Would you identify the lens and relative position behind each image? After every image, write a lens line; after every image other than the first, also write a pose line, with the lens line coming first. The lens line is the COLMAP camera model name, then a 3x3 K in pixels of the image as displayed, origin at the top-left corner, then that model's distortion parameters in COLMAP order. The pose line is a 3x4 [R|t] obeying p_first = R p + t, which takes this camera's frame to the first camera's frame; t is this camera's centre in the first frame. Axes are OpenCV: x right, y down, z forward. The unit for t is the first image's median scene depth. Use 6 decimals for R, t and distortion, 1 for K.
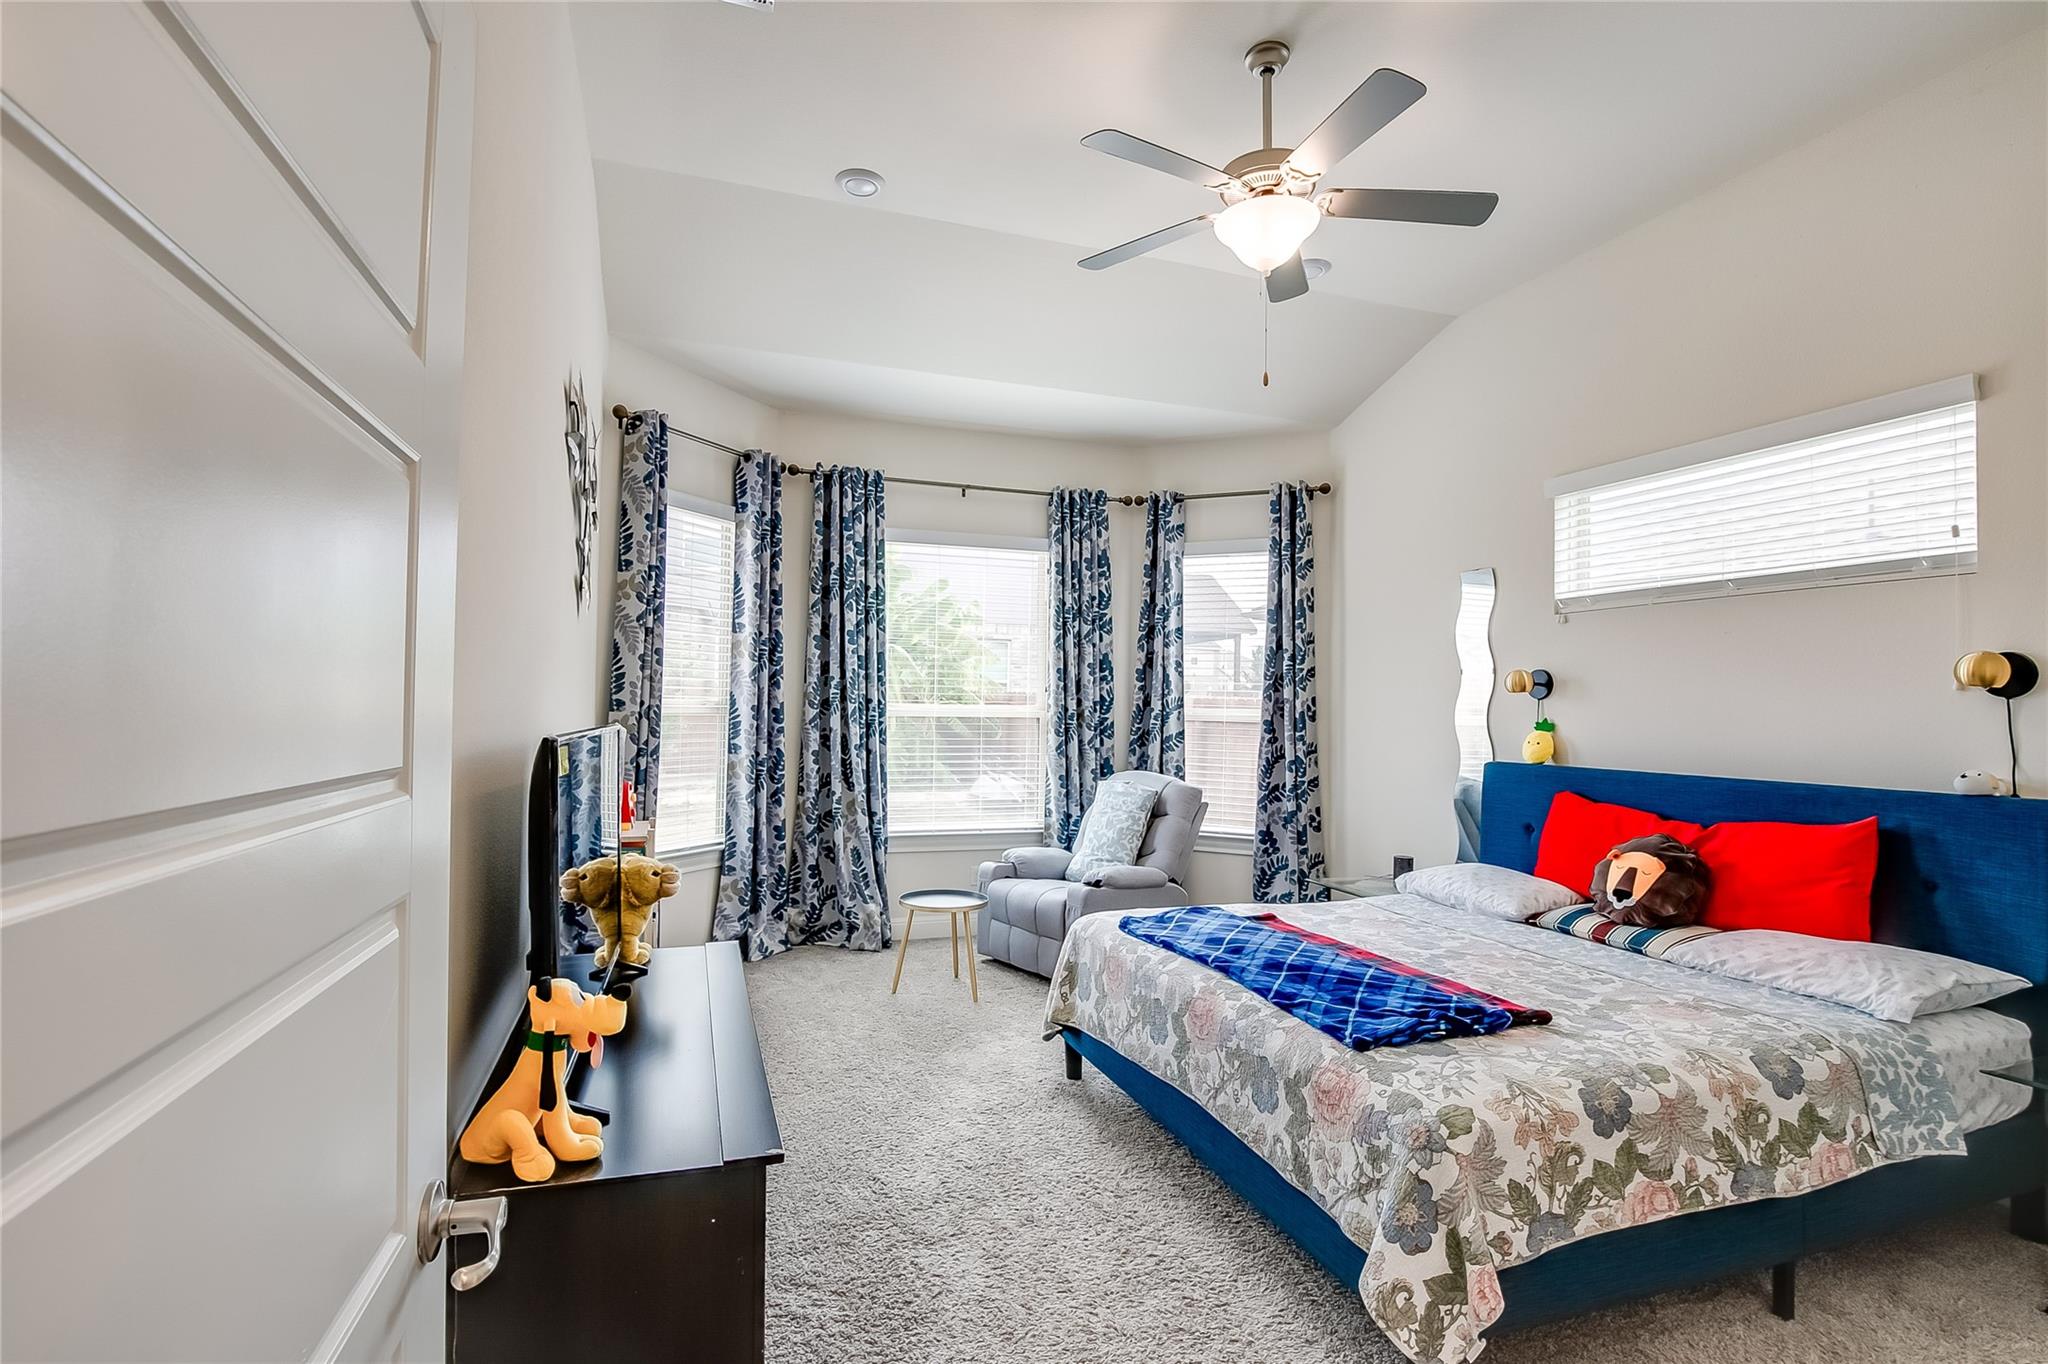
lens RADIAL K [[959.9, 0, 1087.6], [0, 959.9, 686.8], [0, 0, 1]] dist [-0.033574, 0.008095]
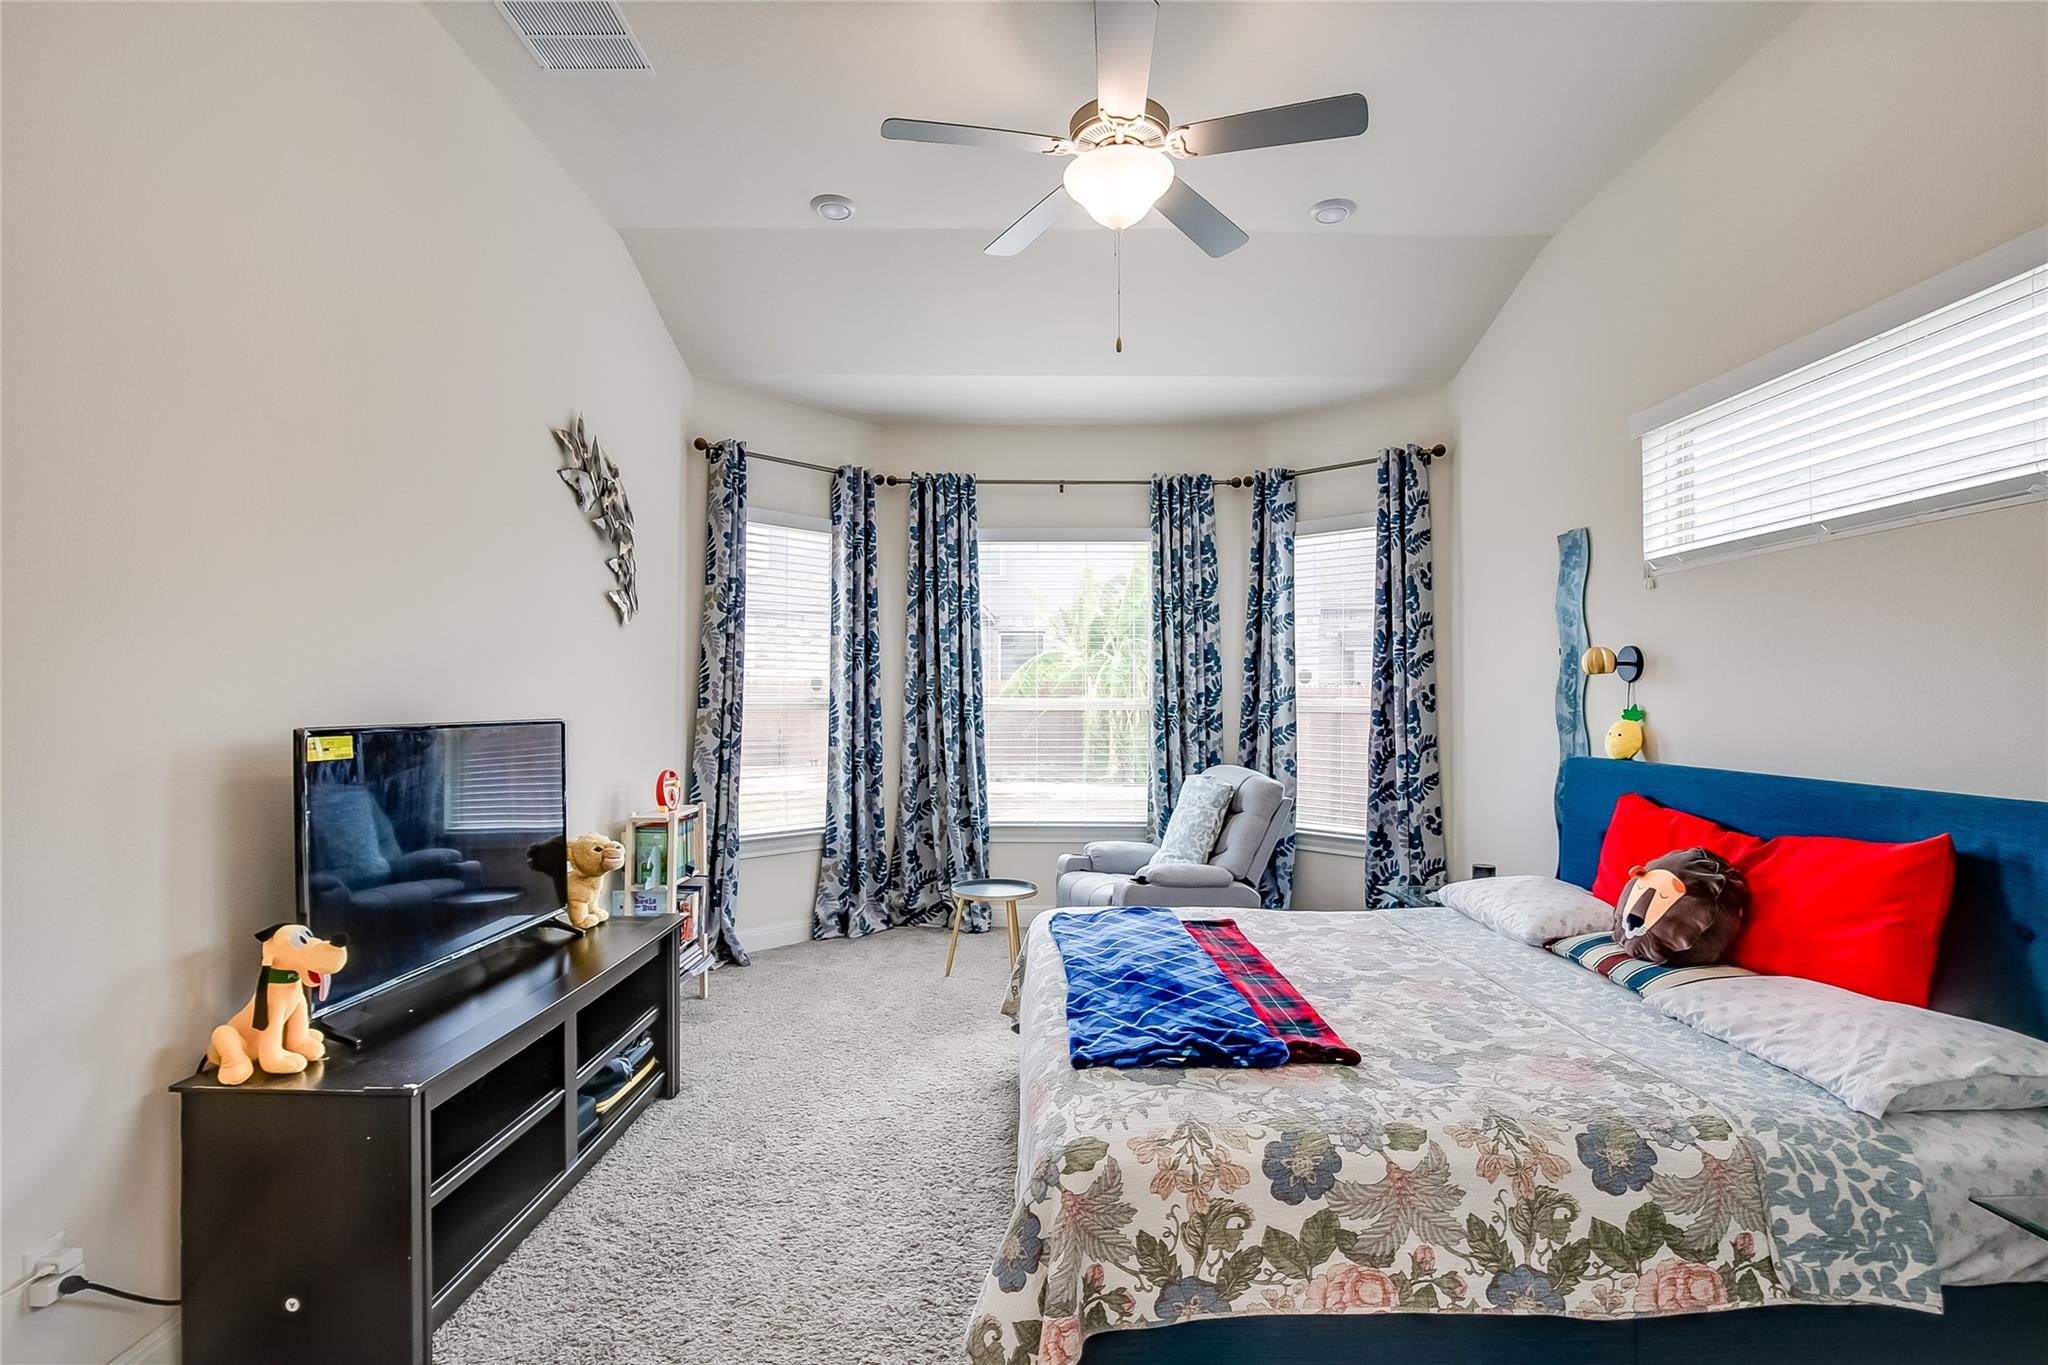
lens RADIAL K [[959.9, 0, 1087.6], [0, 959.9, 687.3], [0, 0, 1]] dist [-0.033574, 0.008095]
pose [[0.947442, -0.017743, -0.319434, 0.257804], [0.019716, 0.999801, 0.002945, 0.005412], [0.319319, -0.009088, 0.947604, 0.058546]]
